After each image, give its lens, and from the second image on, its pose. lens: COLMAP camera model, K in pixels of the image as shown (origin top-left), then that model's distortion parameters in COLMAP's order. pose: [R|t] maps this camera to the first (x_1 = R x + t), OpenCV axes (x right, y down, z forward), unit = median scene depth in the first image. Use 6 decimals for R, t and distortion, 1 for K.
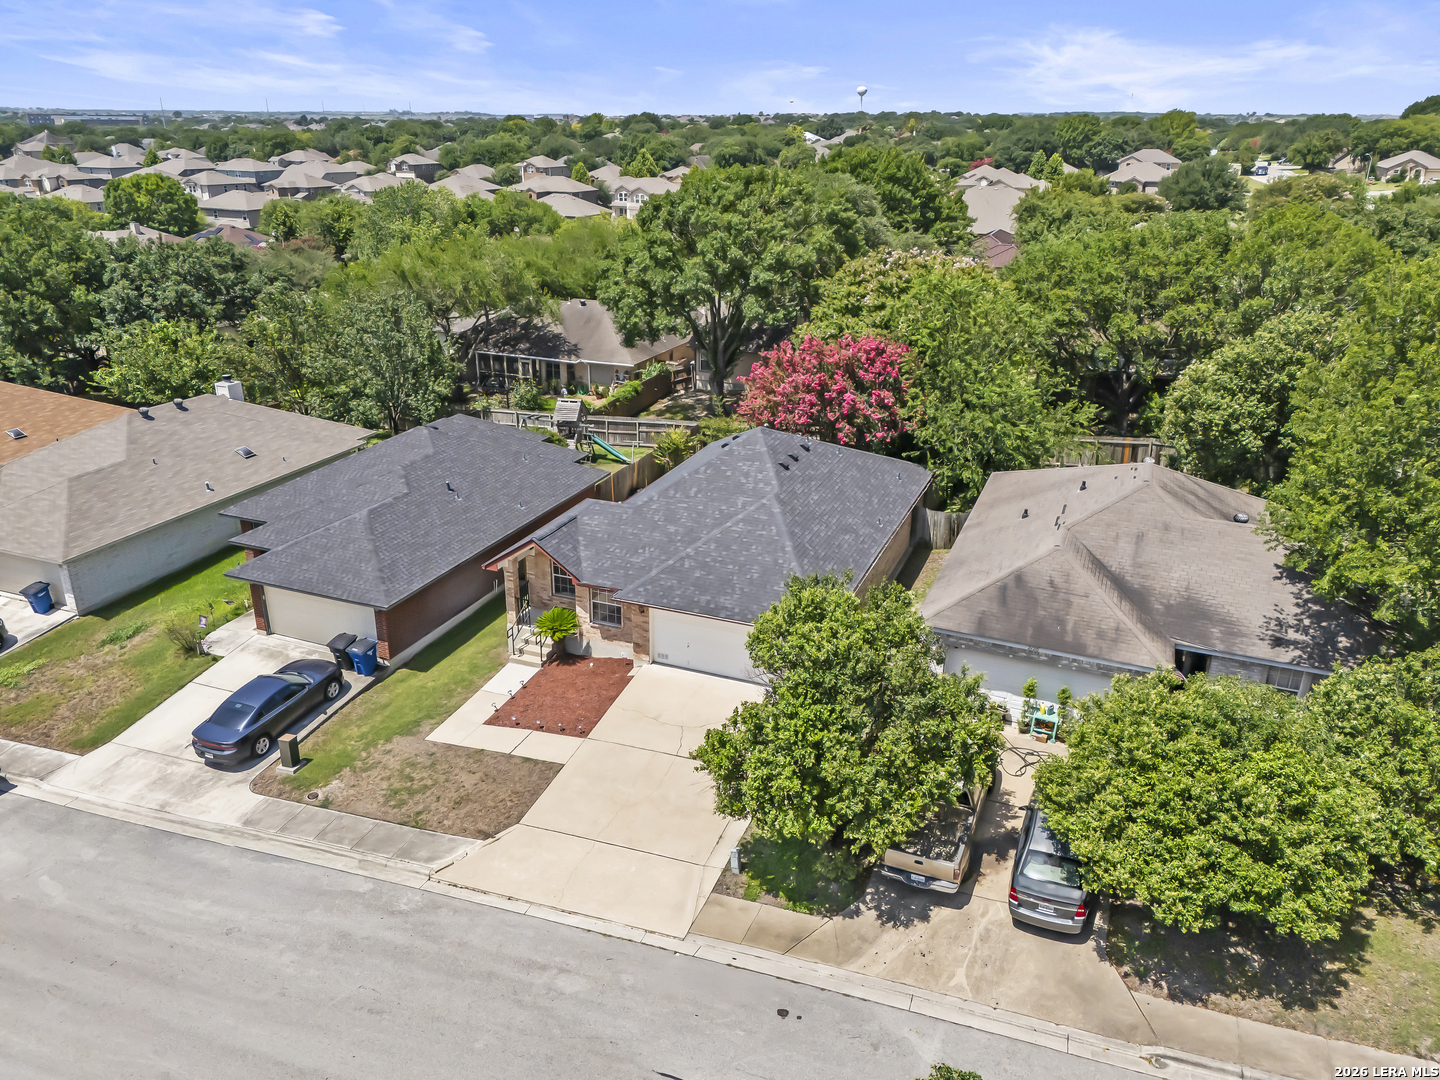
lens RADIAL K [[1061.4, 0, 715.2], [0, 1061.4, 522.1], [0, 0, 1]] dist [0.075037, -0.055490]
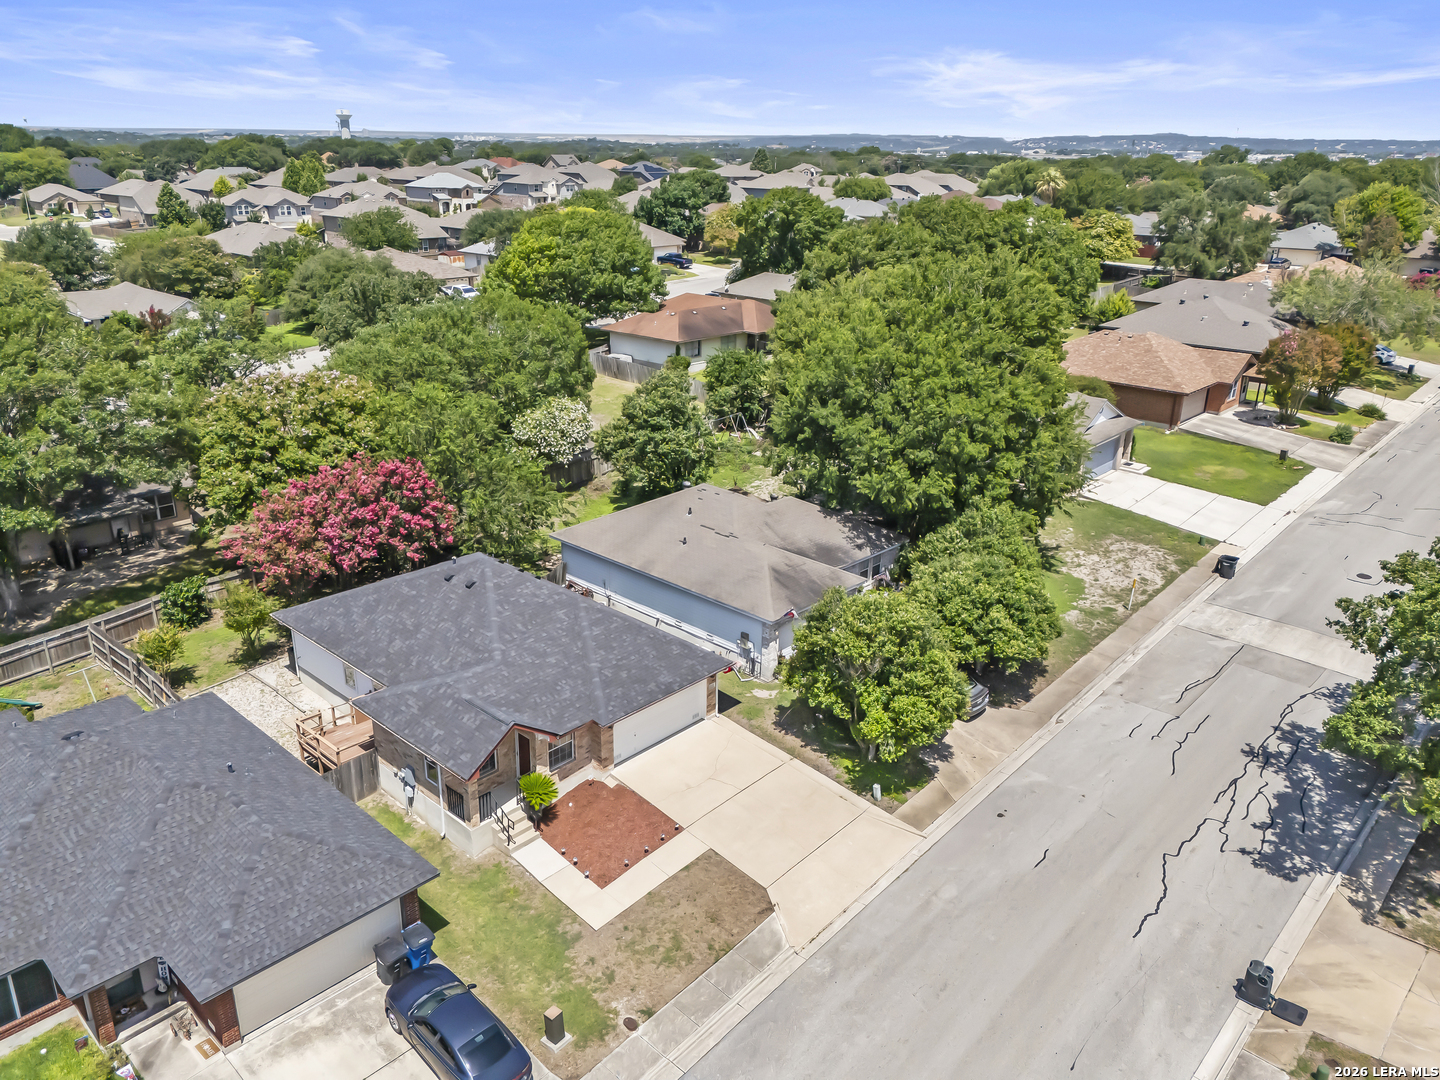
lens RADIAL K [[1053.1, 0, 720.0], [0, 1053.1, 540.0], [0, 0, 1]] dist [0.049779, -0.027126]
pose [[0.358071, -0.330403, 0.873281, -0.910937], [0.318394, 0.922444, 0.218453, -0.297990], [-0.877730, 0.199826, 0.435499, 0.351311]]
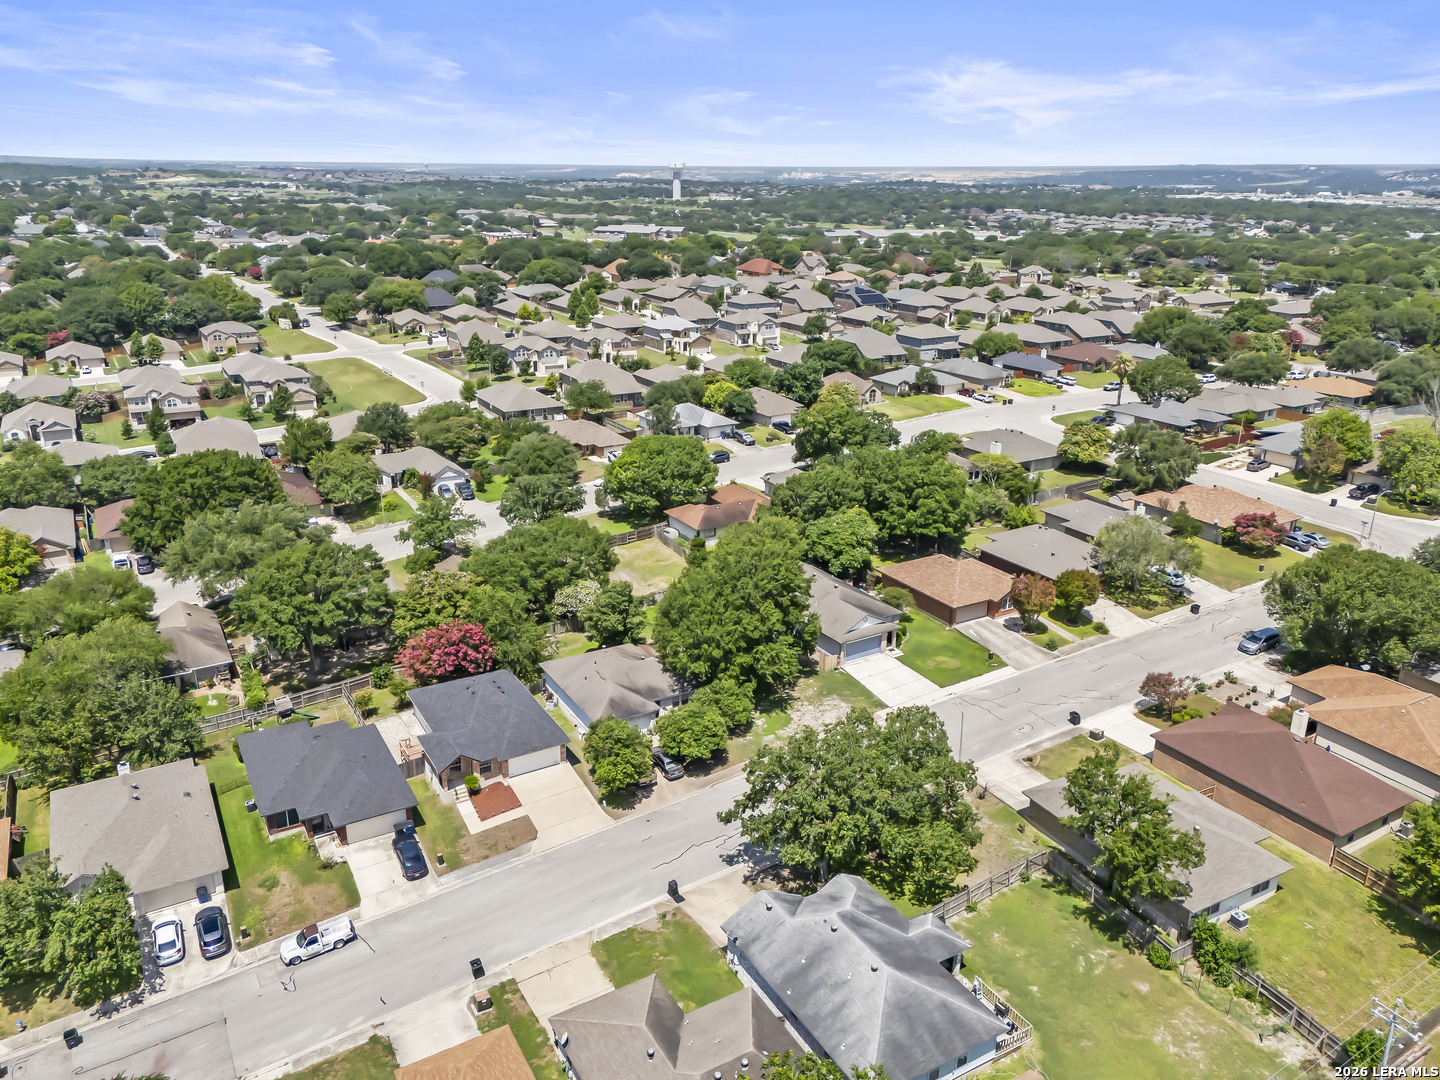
lens RADIAL K [[1053.1, 0, 720.0], [0, 1053.1, 540.0], [0, 0, 1]] dist [0.049779, -0.027126]
pose [[0.611208, -0.263902, 0.746177, -1.599904], [0.274445, 0.954948, 0.112935, -0.614107], [-0.742364, 0.135758, 0.656099, -1.292793]]
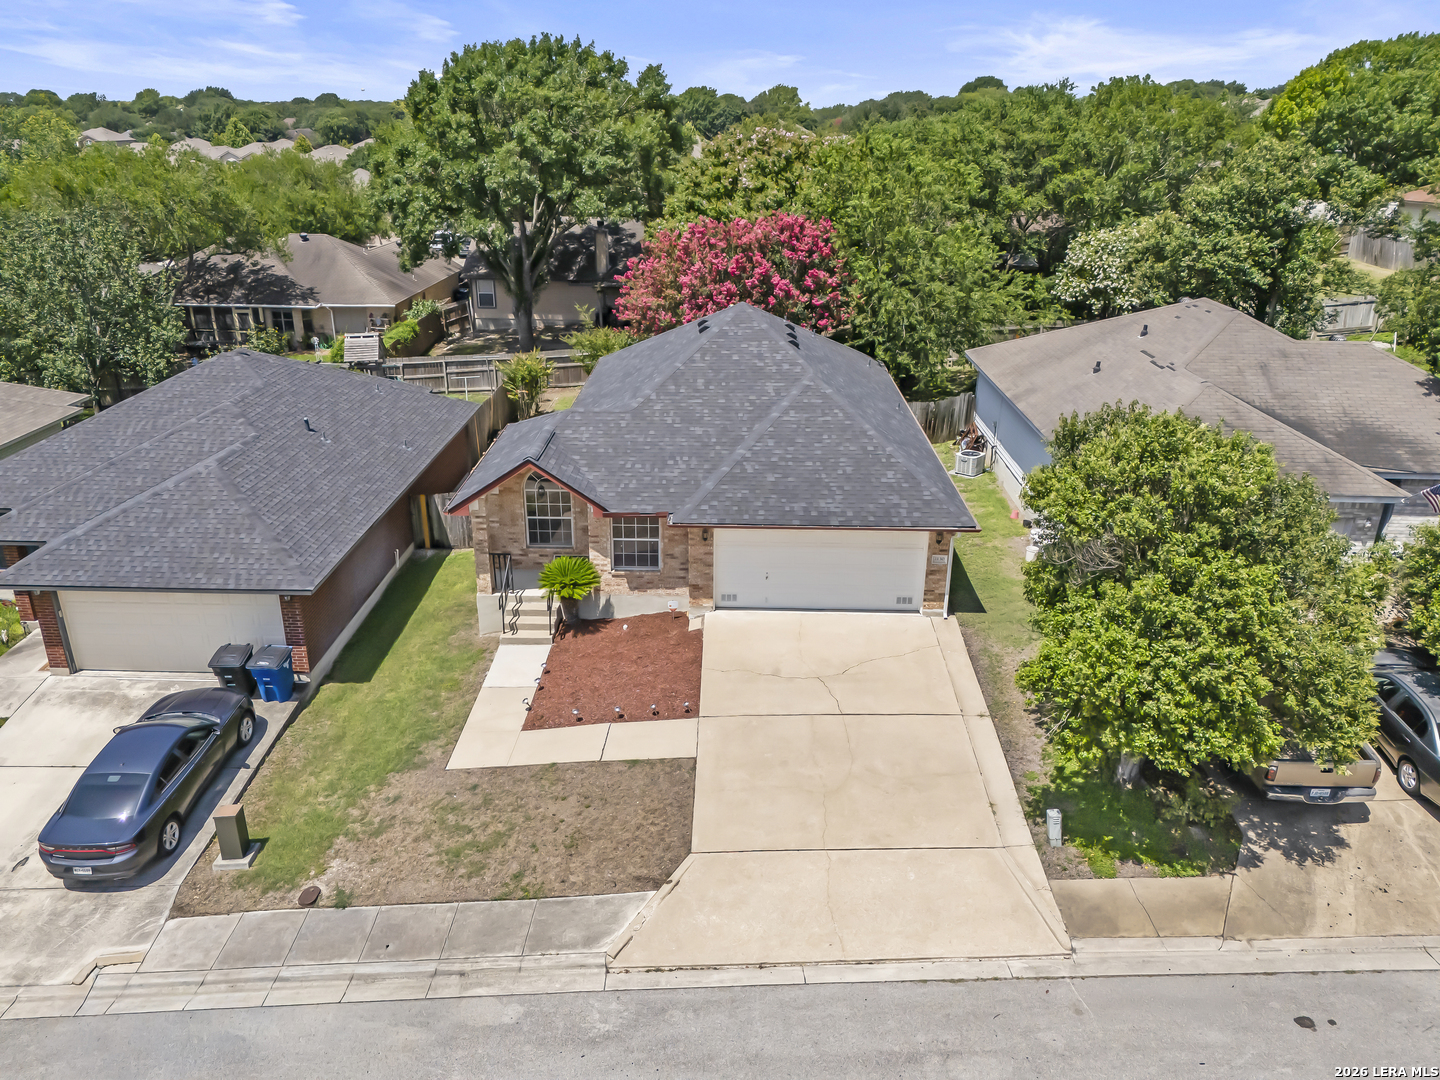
lens RADIAL K [[1053.1, 0, 720.0], [0, 1053.1, 540.0], [0, 0, 1]] dist [0.049779, -0.027126]
pose [[0.932925, -0.134193, 0.334130, -0.287911], [0.126243, 0.990955, 0.045503, 0.051799], [-0.337214, -0.000269, 0.941428, 0.309645]]
